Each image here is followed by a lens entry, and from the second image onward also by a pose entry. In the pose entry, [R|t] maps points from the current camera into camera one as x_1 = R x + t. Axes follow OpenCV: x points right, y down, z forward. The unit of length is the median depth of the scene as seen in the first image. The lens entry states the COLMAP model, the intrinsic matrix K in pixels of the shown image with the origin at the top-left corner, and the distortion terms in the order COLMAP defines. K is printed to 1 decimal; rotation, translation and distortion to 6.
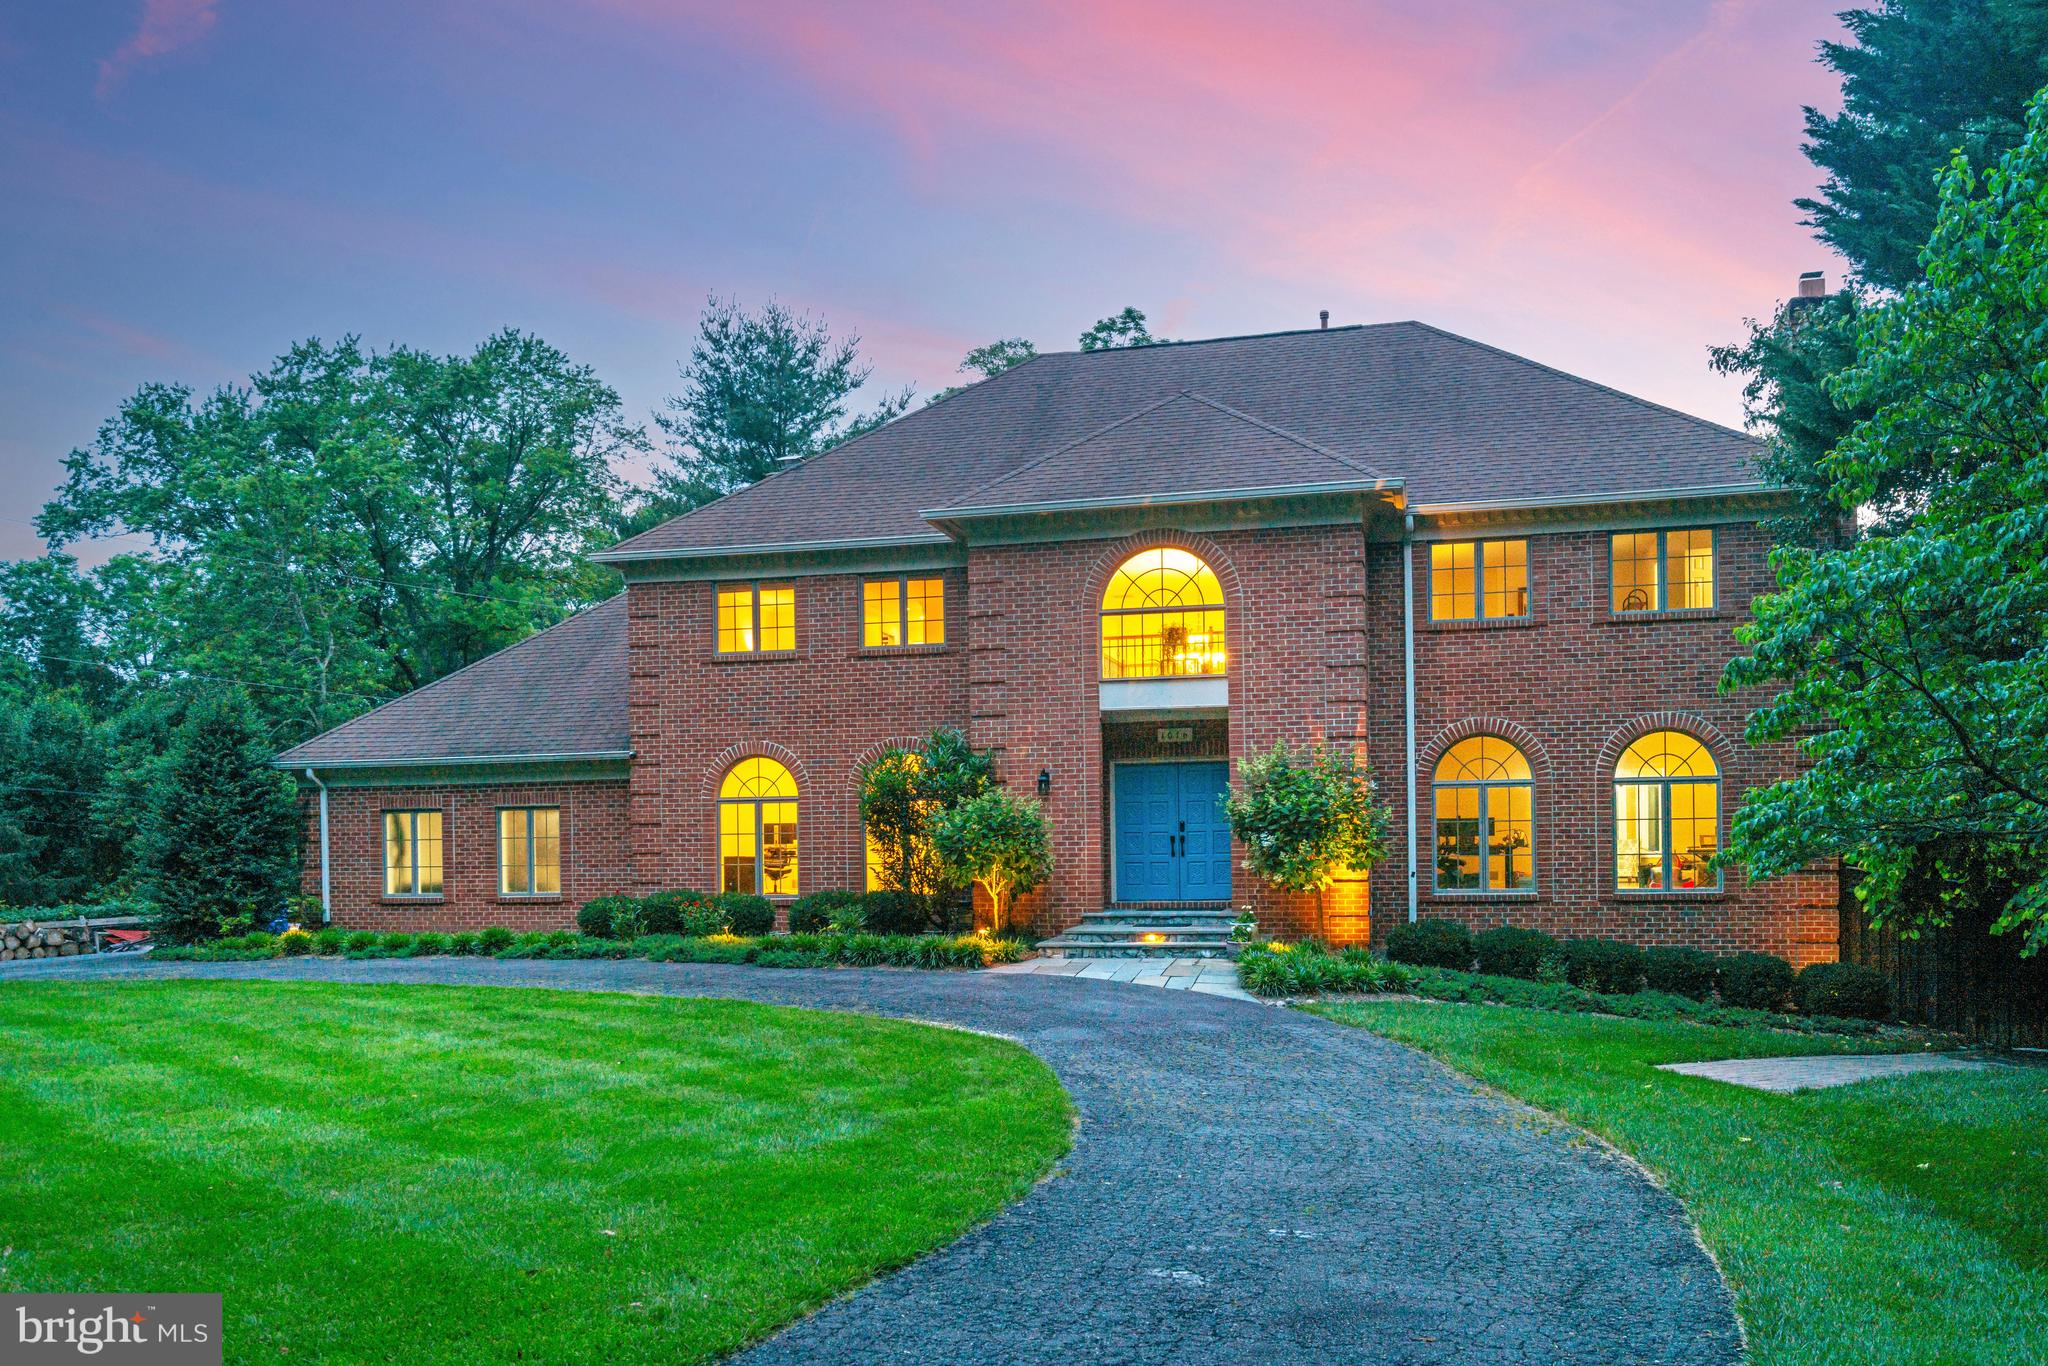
lens RADIAL K [[1628.9, 0, 1013.6], [0, 1628.9, 749.1], [0, 0, 1]] dist [-0.015546, 0.008435]
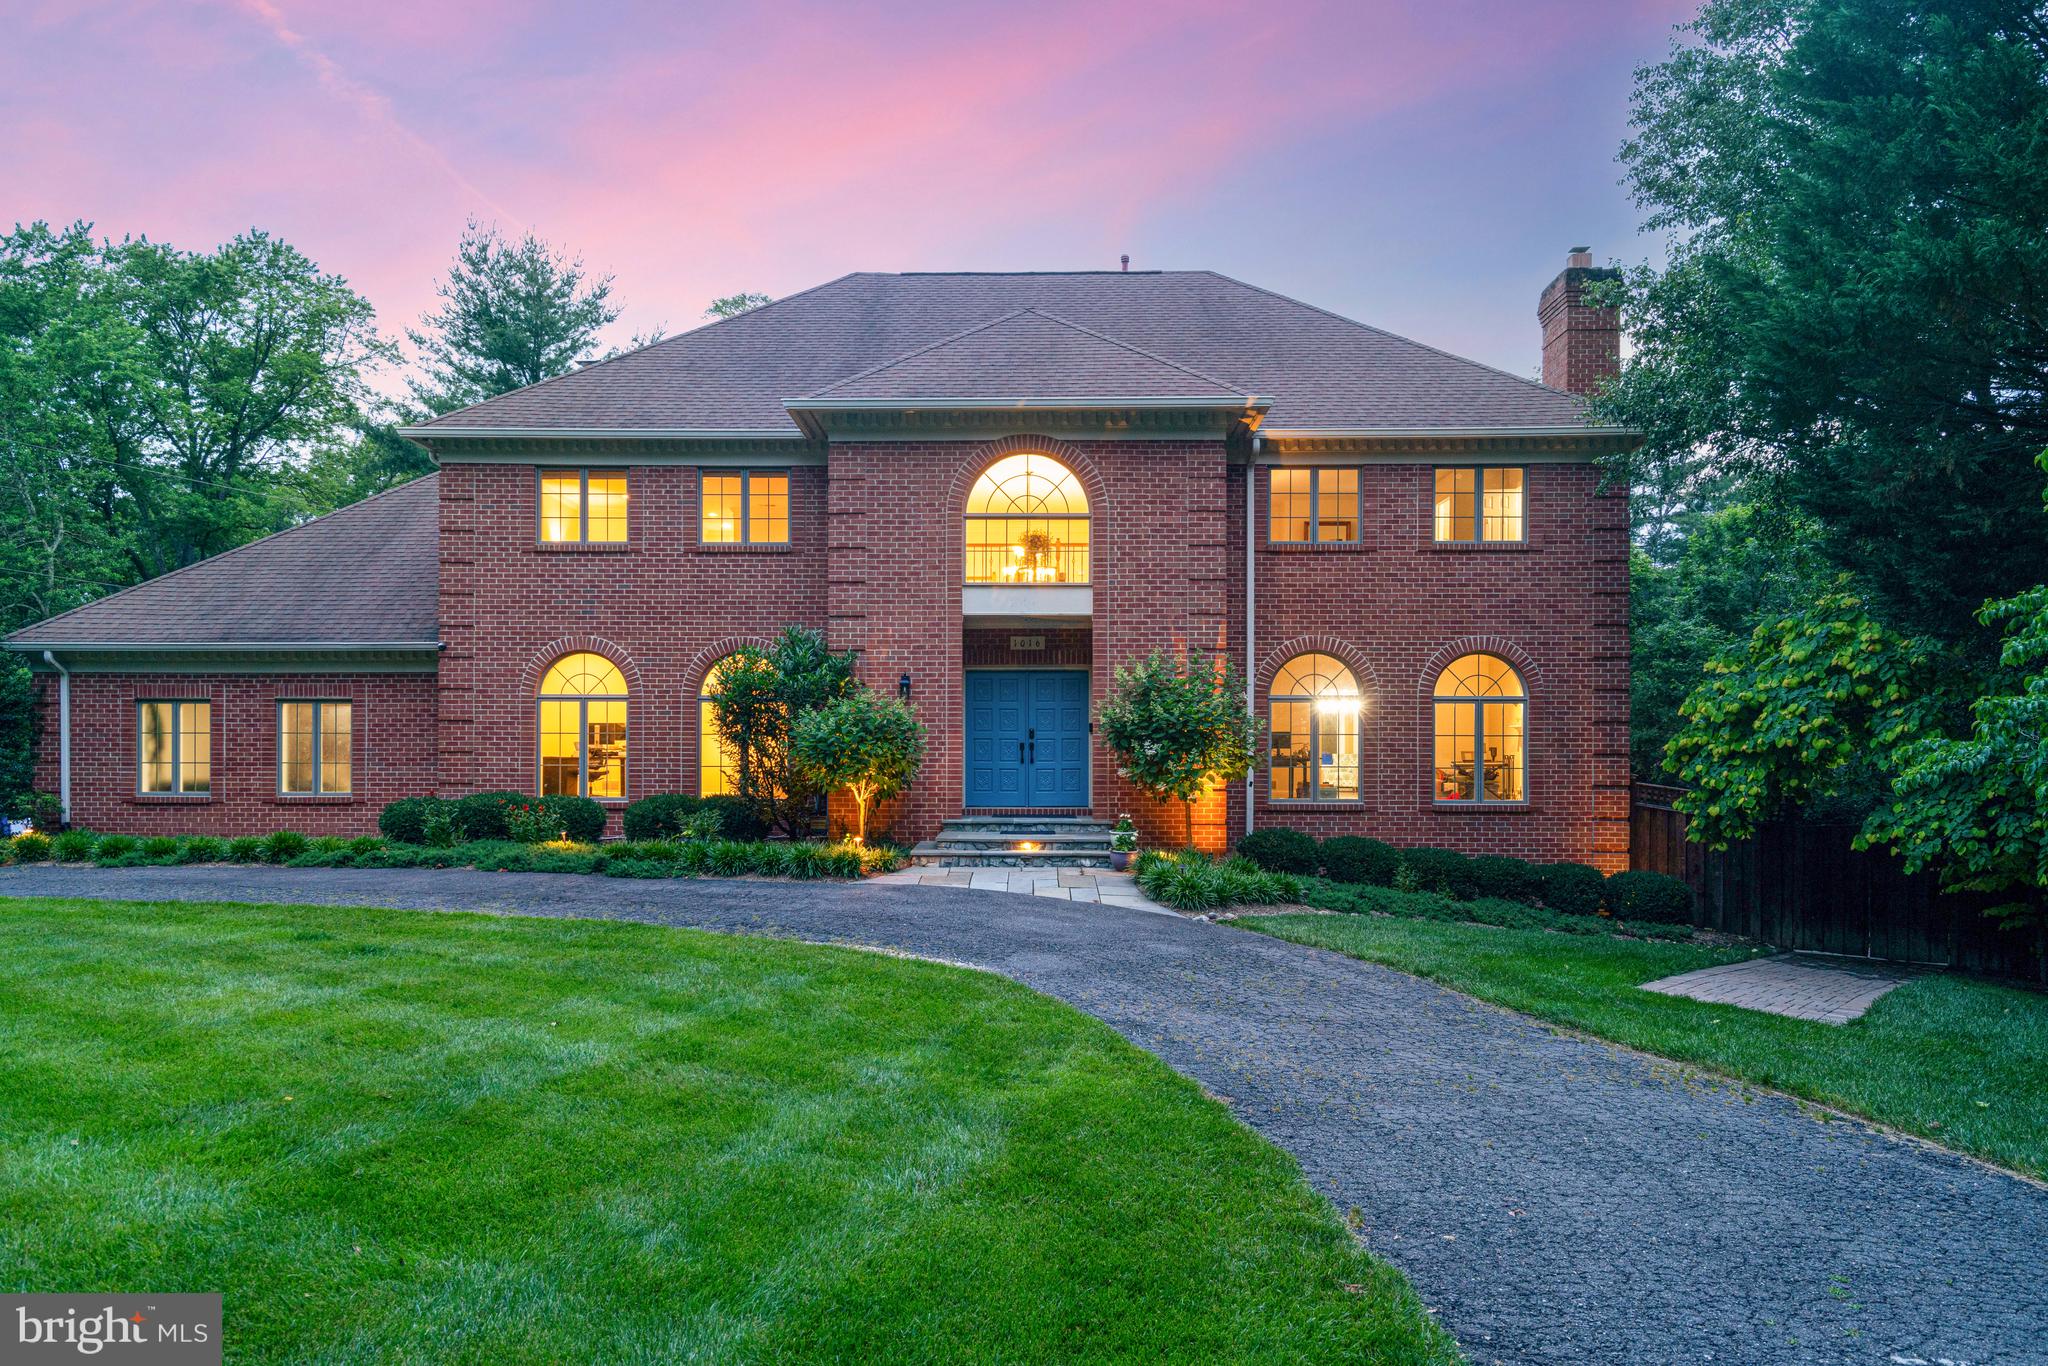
lens RADIAL K [[1369.2, 0, 1008.0], [0, 1369.2, 693.9], [0, 0, 1]] dist [0.022827, -0.030881]
pose [[0.976049, 0.025709, 0.216026, -0.095561], [-0.029200, 0.999489, 0.012980, 0.012286], [-0.215582, -0.018977, 0.976301, 0.175747]]
